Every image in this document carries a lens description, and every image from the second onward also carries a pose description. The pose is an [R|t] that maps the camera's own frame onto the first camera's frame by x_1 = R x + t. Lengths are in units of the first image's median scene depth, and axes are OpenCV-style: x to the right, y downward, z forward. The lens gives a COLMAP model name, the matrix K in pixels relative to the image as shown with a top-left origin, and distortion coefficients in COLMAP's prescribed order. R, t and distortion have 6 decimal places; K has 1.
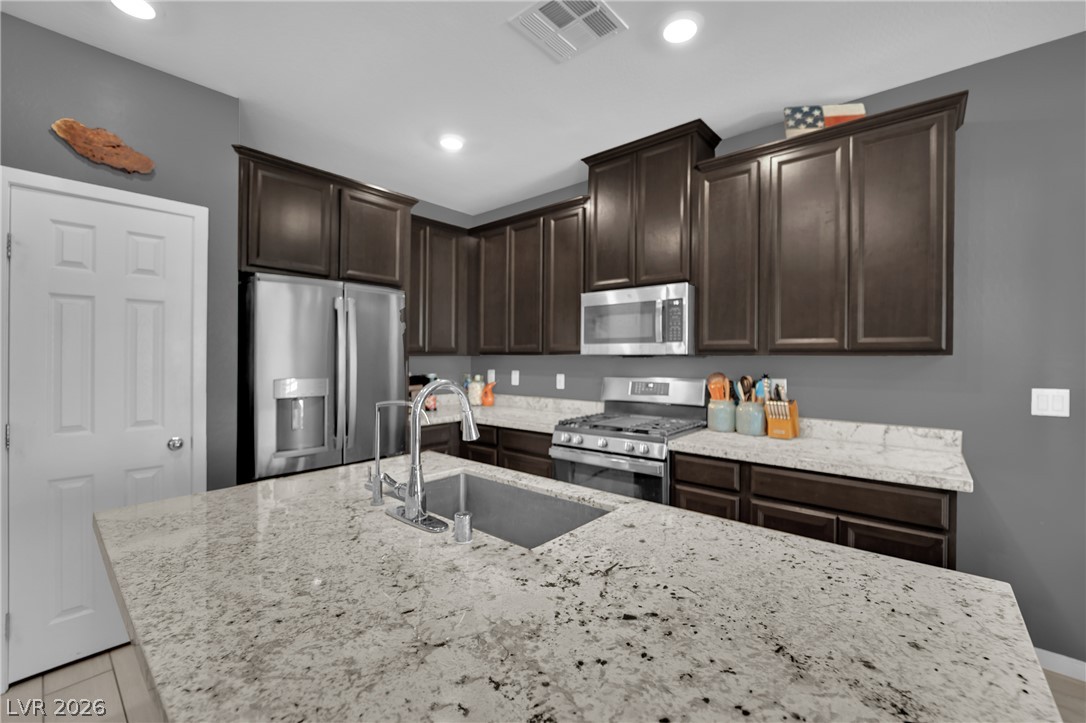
lens RADIAL K [[454.9, 0, 545.5], [0, 454.9, 358.4], [0, 0, 1]] dist [-0.018003, -0.000332]
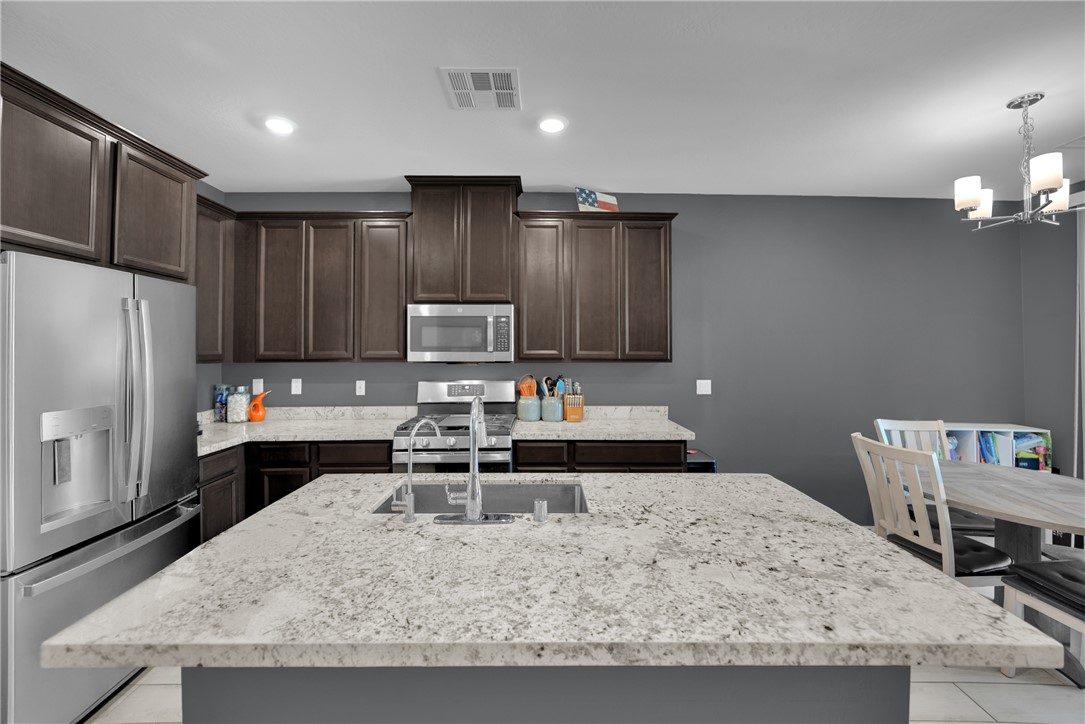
lens RADIAL K [[454.2, 0, 543.5], [0, 454.2, 337.1], [0, 0, 1]] dist [0.013723, -0.000034]
pose [[0.755886, 0.018907, 0.654430, -0.483275], [0.003911, 0.999435, -0.033392, -0.037572], [-0.654692, 0.027800, 0.755385, -0.002722]]
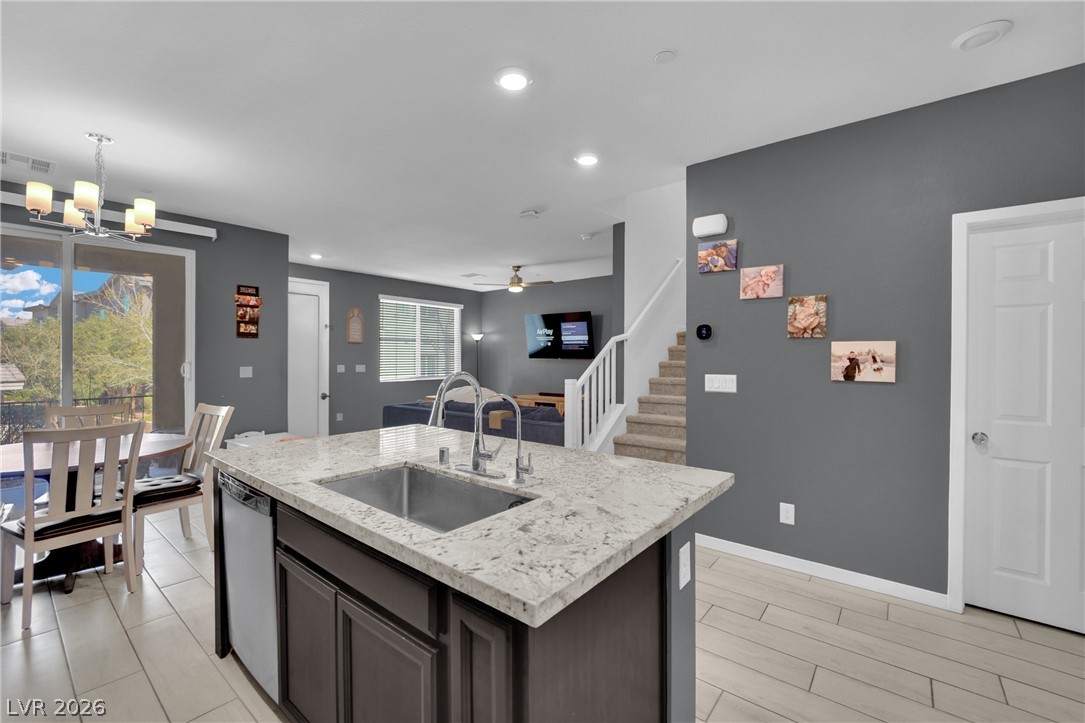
lens RADIAL K [[452.6, 0, 543.4], [0, 452.6, 360.1], [0, 0, 1]] dist [-0.043699, -0.000012]
pose [[-0.999207, -0.000052, -0.039822, -0.224232], [-0.000393, 0.999963, 0.008563, 0.004563], [0.039820, 0.008572, -0.999170, 1.233299]]
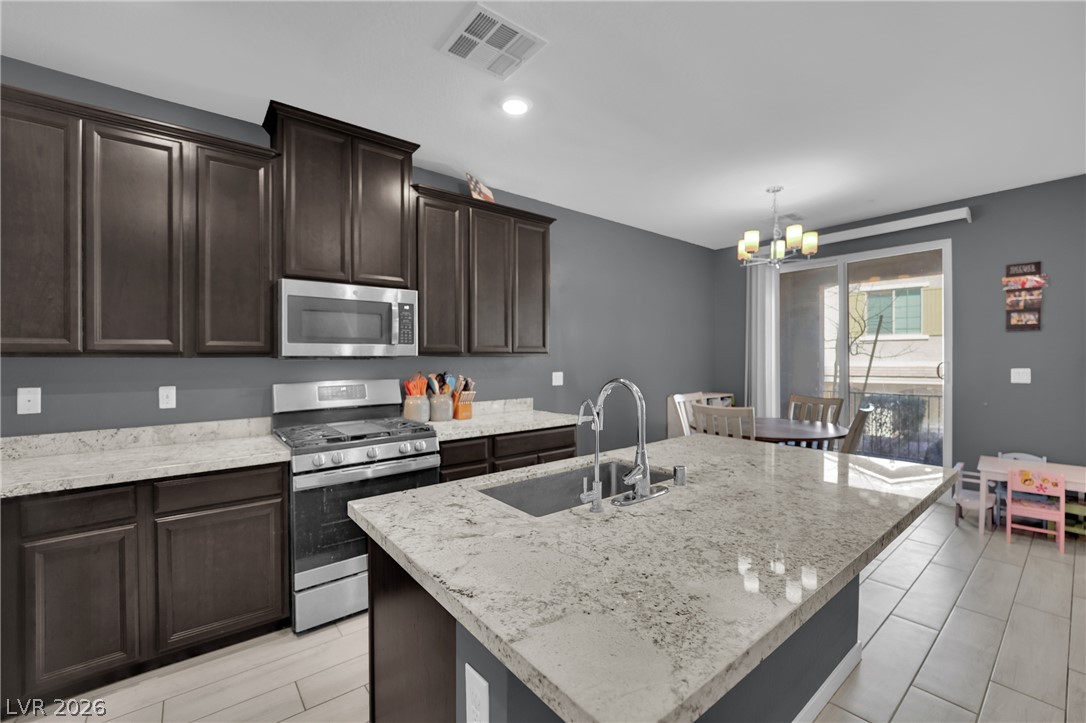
lens RADIAL K [[454.9, 0, 545.5], [0, 454.9, 358.4], [0, 0, 1]] dist [-0.018003, -0.000332]
pose [[0.174037, -0.004104, 0.984731, -0.776477], [0.009505, 0.999952, 0.002487, -0.003199], [-0.984693, 0.008927, 0.174068, 0.542553]]
